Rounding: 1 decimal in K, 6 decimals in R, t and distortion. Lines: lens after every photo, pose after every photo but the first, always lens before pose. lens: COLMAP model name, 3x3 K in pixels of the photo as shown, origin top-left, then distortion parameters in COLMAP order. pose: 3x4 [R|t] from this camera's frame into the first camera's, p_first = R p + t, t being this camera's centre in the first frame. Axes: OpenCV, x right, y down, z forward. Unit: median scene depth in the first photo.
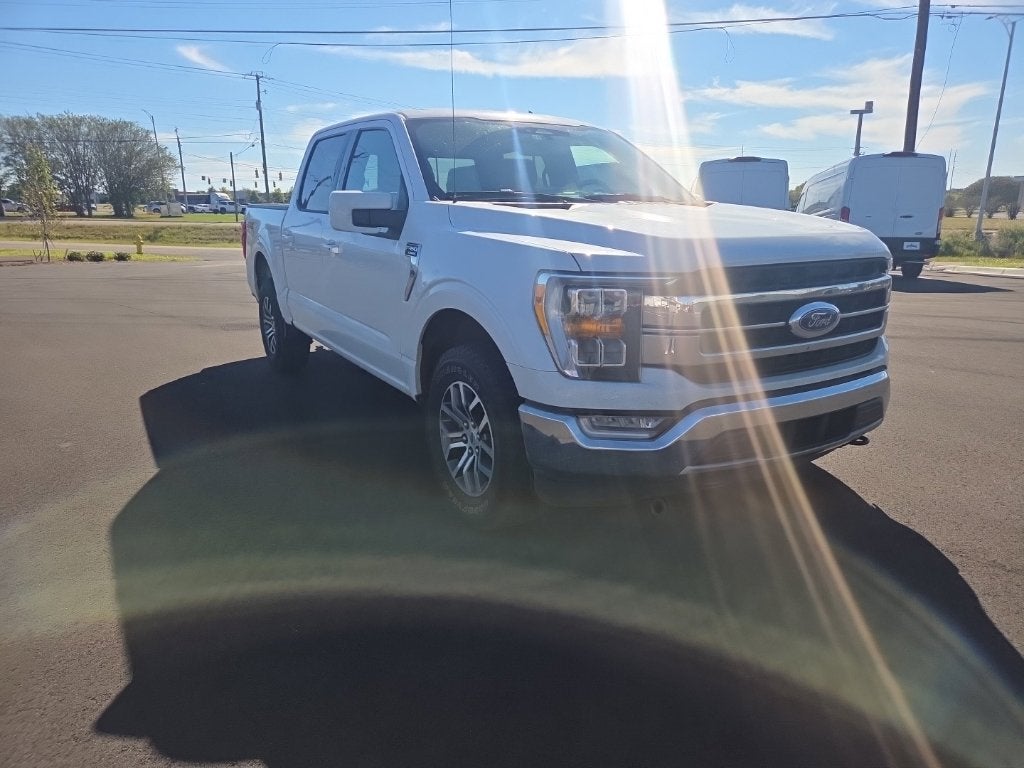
lens RADIAL K [[681.2, 0, 498.0], [0, 681.2, 386.6], [0, 0, 1]] dist [0.075796, -0.068077]
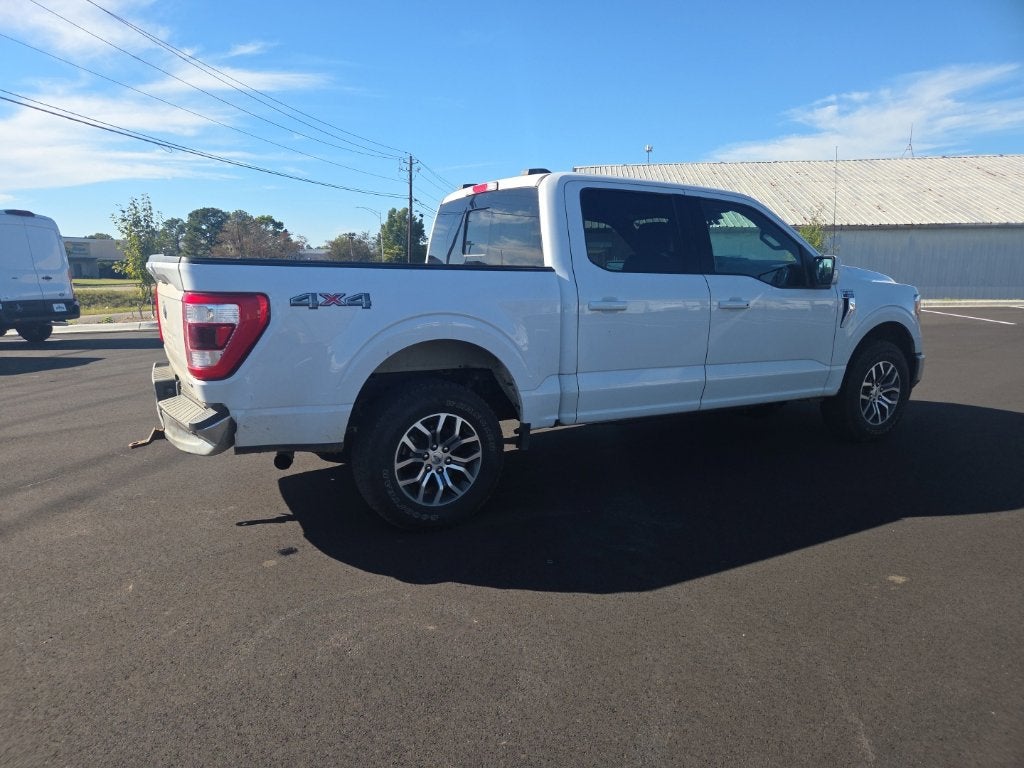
lens RADIAL K [[681.2, 0, 498.0], [0, 681.2, 386.6], [0, 0, 1]] dist [0.075796, -0.068077]
pose [[0.026423, -0.165271, 0.985894, -1.839249], [0.247714, 0.956561, 0.153715, -0.463232], [-0.968473, 0.240158, 0.066216, 1.812731]]
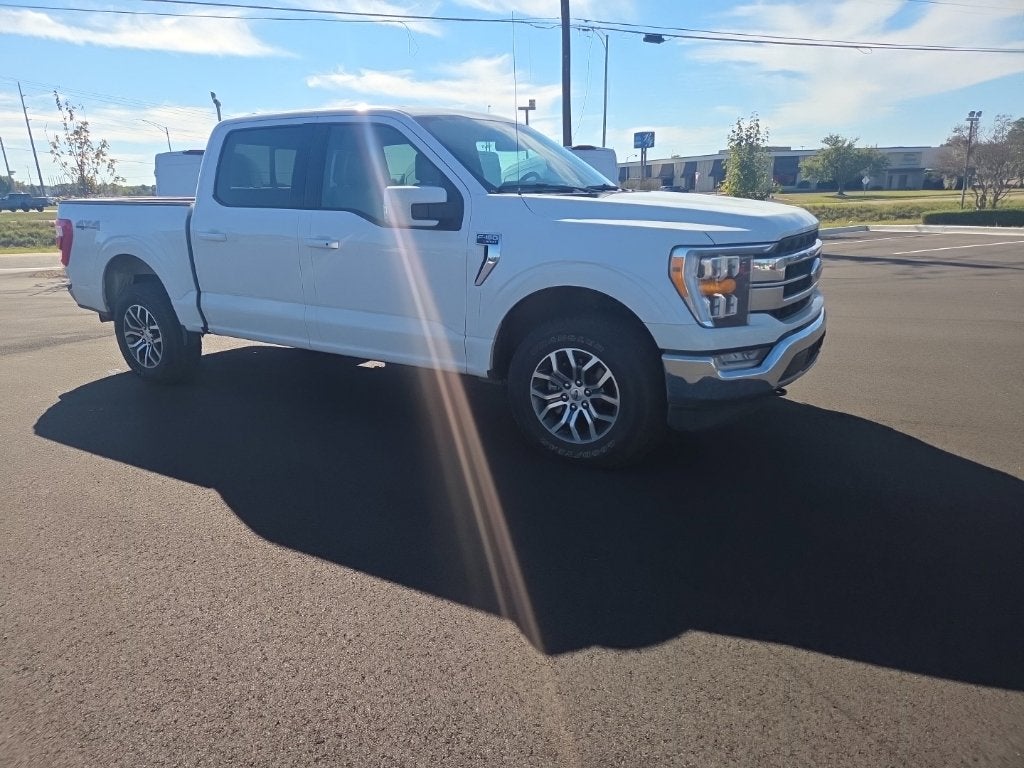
lens RADIAL K [[681.2, 0, 498.0], [0, 681.2, 386.6], [0, 0, 1]] dist [0.075796, -0.068077]
pose [[0.889860, -0.143146, 0.433196, -0.655077], [0.135216, 0.989592, 0.049246, -0.015461], [-0.435737, 0.014753, 0.899953, -0.002010]]
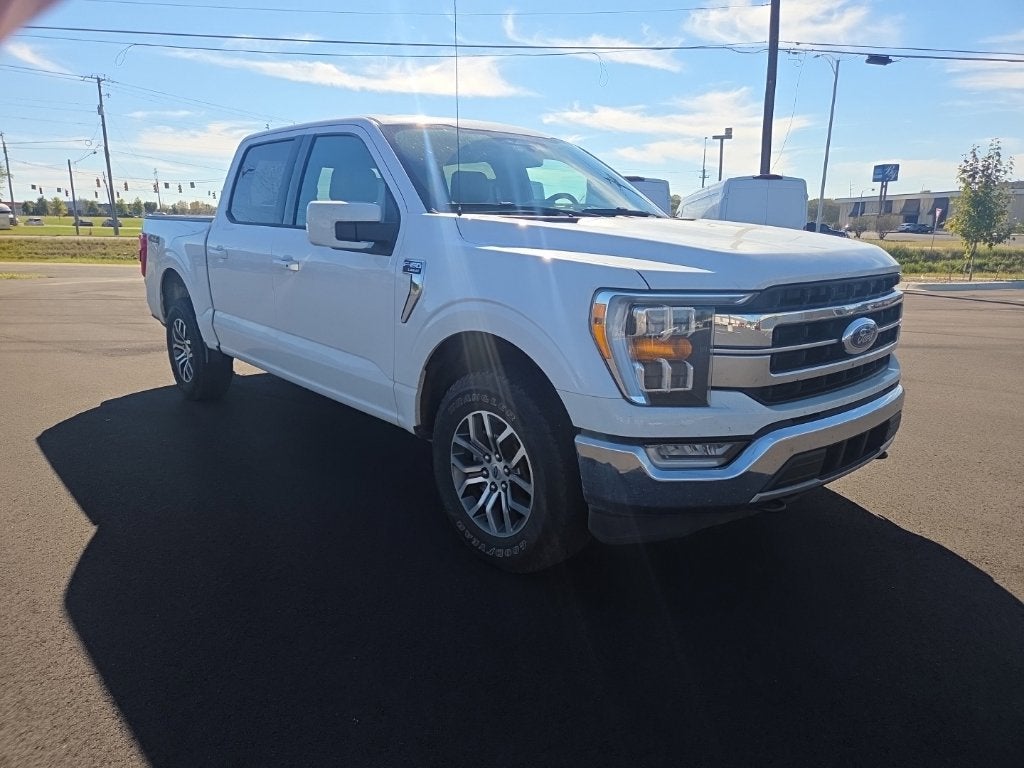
lens RADIAL K [[681.2, 0, 498.0], [0, 681.2, 386.6], [0, 0, 1]] dist [0.075796, -0.068077]
pose [[0.983705, -0.034998, 0.176353, -0.188626], [0.038658, 0.999102, -0.017363, -0.022462], [-0.175587, 0.023897, 0.984174, 0.099132]]
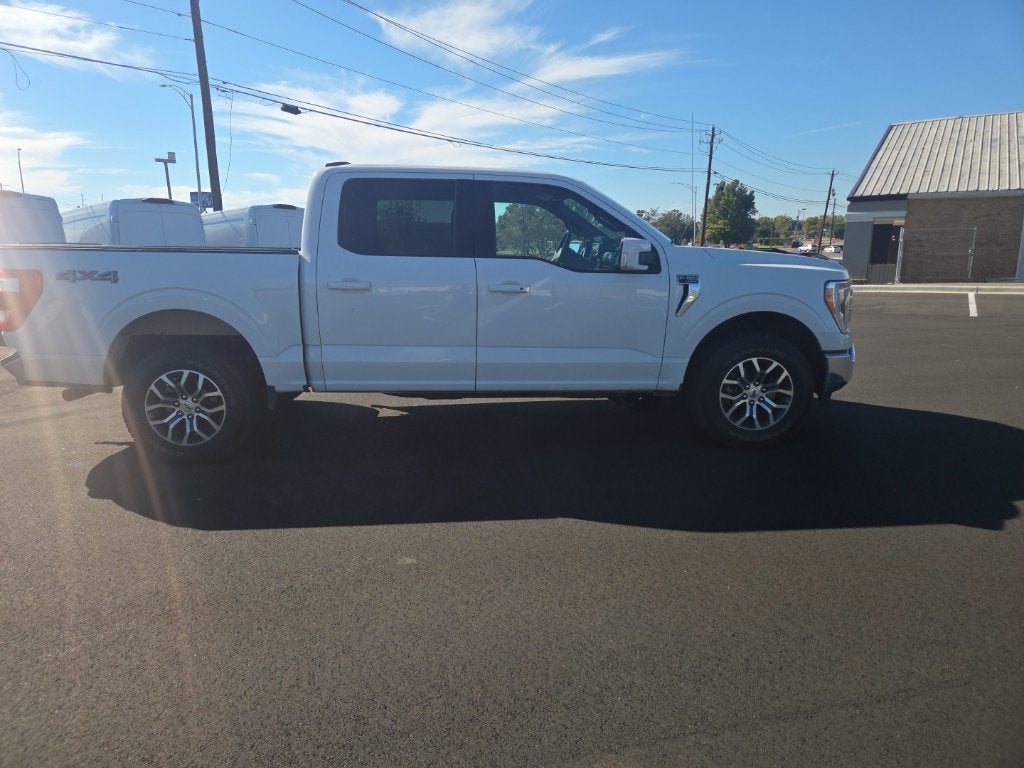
lens RADIAL K [[684.8, 0, 504.5], [0, 684.8, 358.3], [0, 0, 1]] dist [0.079319, -0.069201]
pose [[0.469884, -0.140964, 0.871400, -1.642278], [0.224186, 0.973857, 0.036651, -0.185607], [-0.853786, 0.178134, 0.489202, 0.687787]]
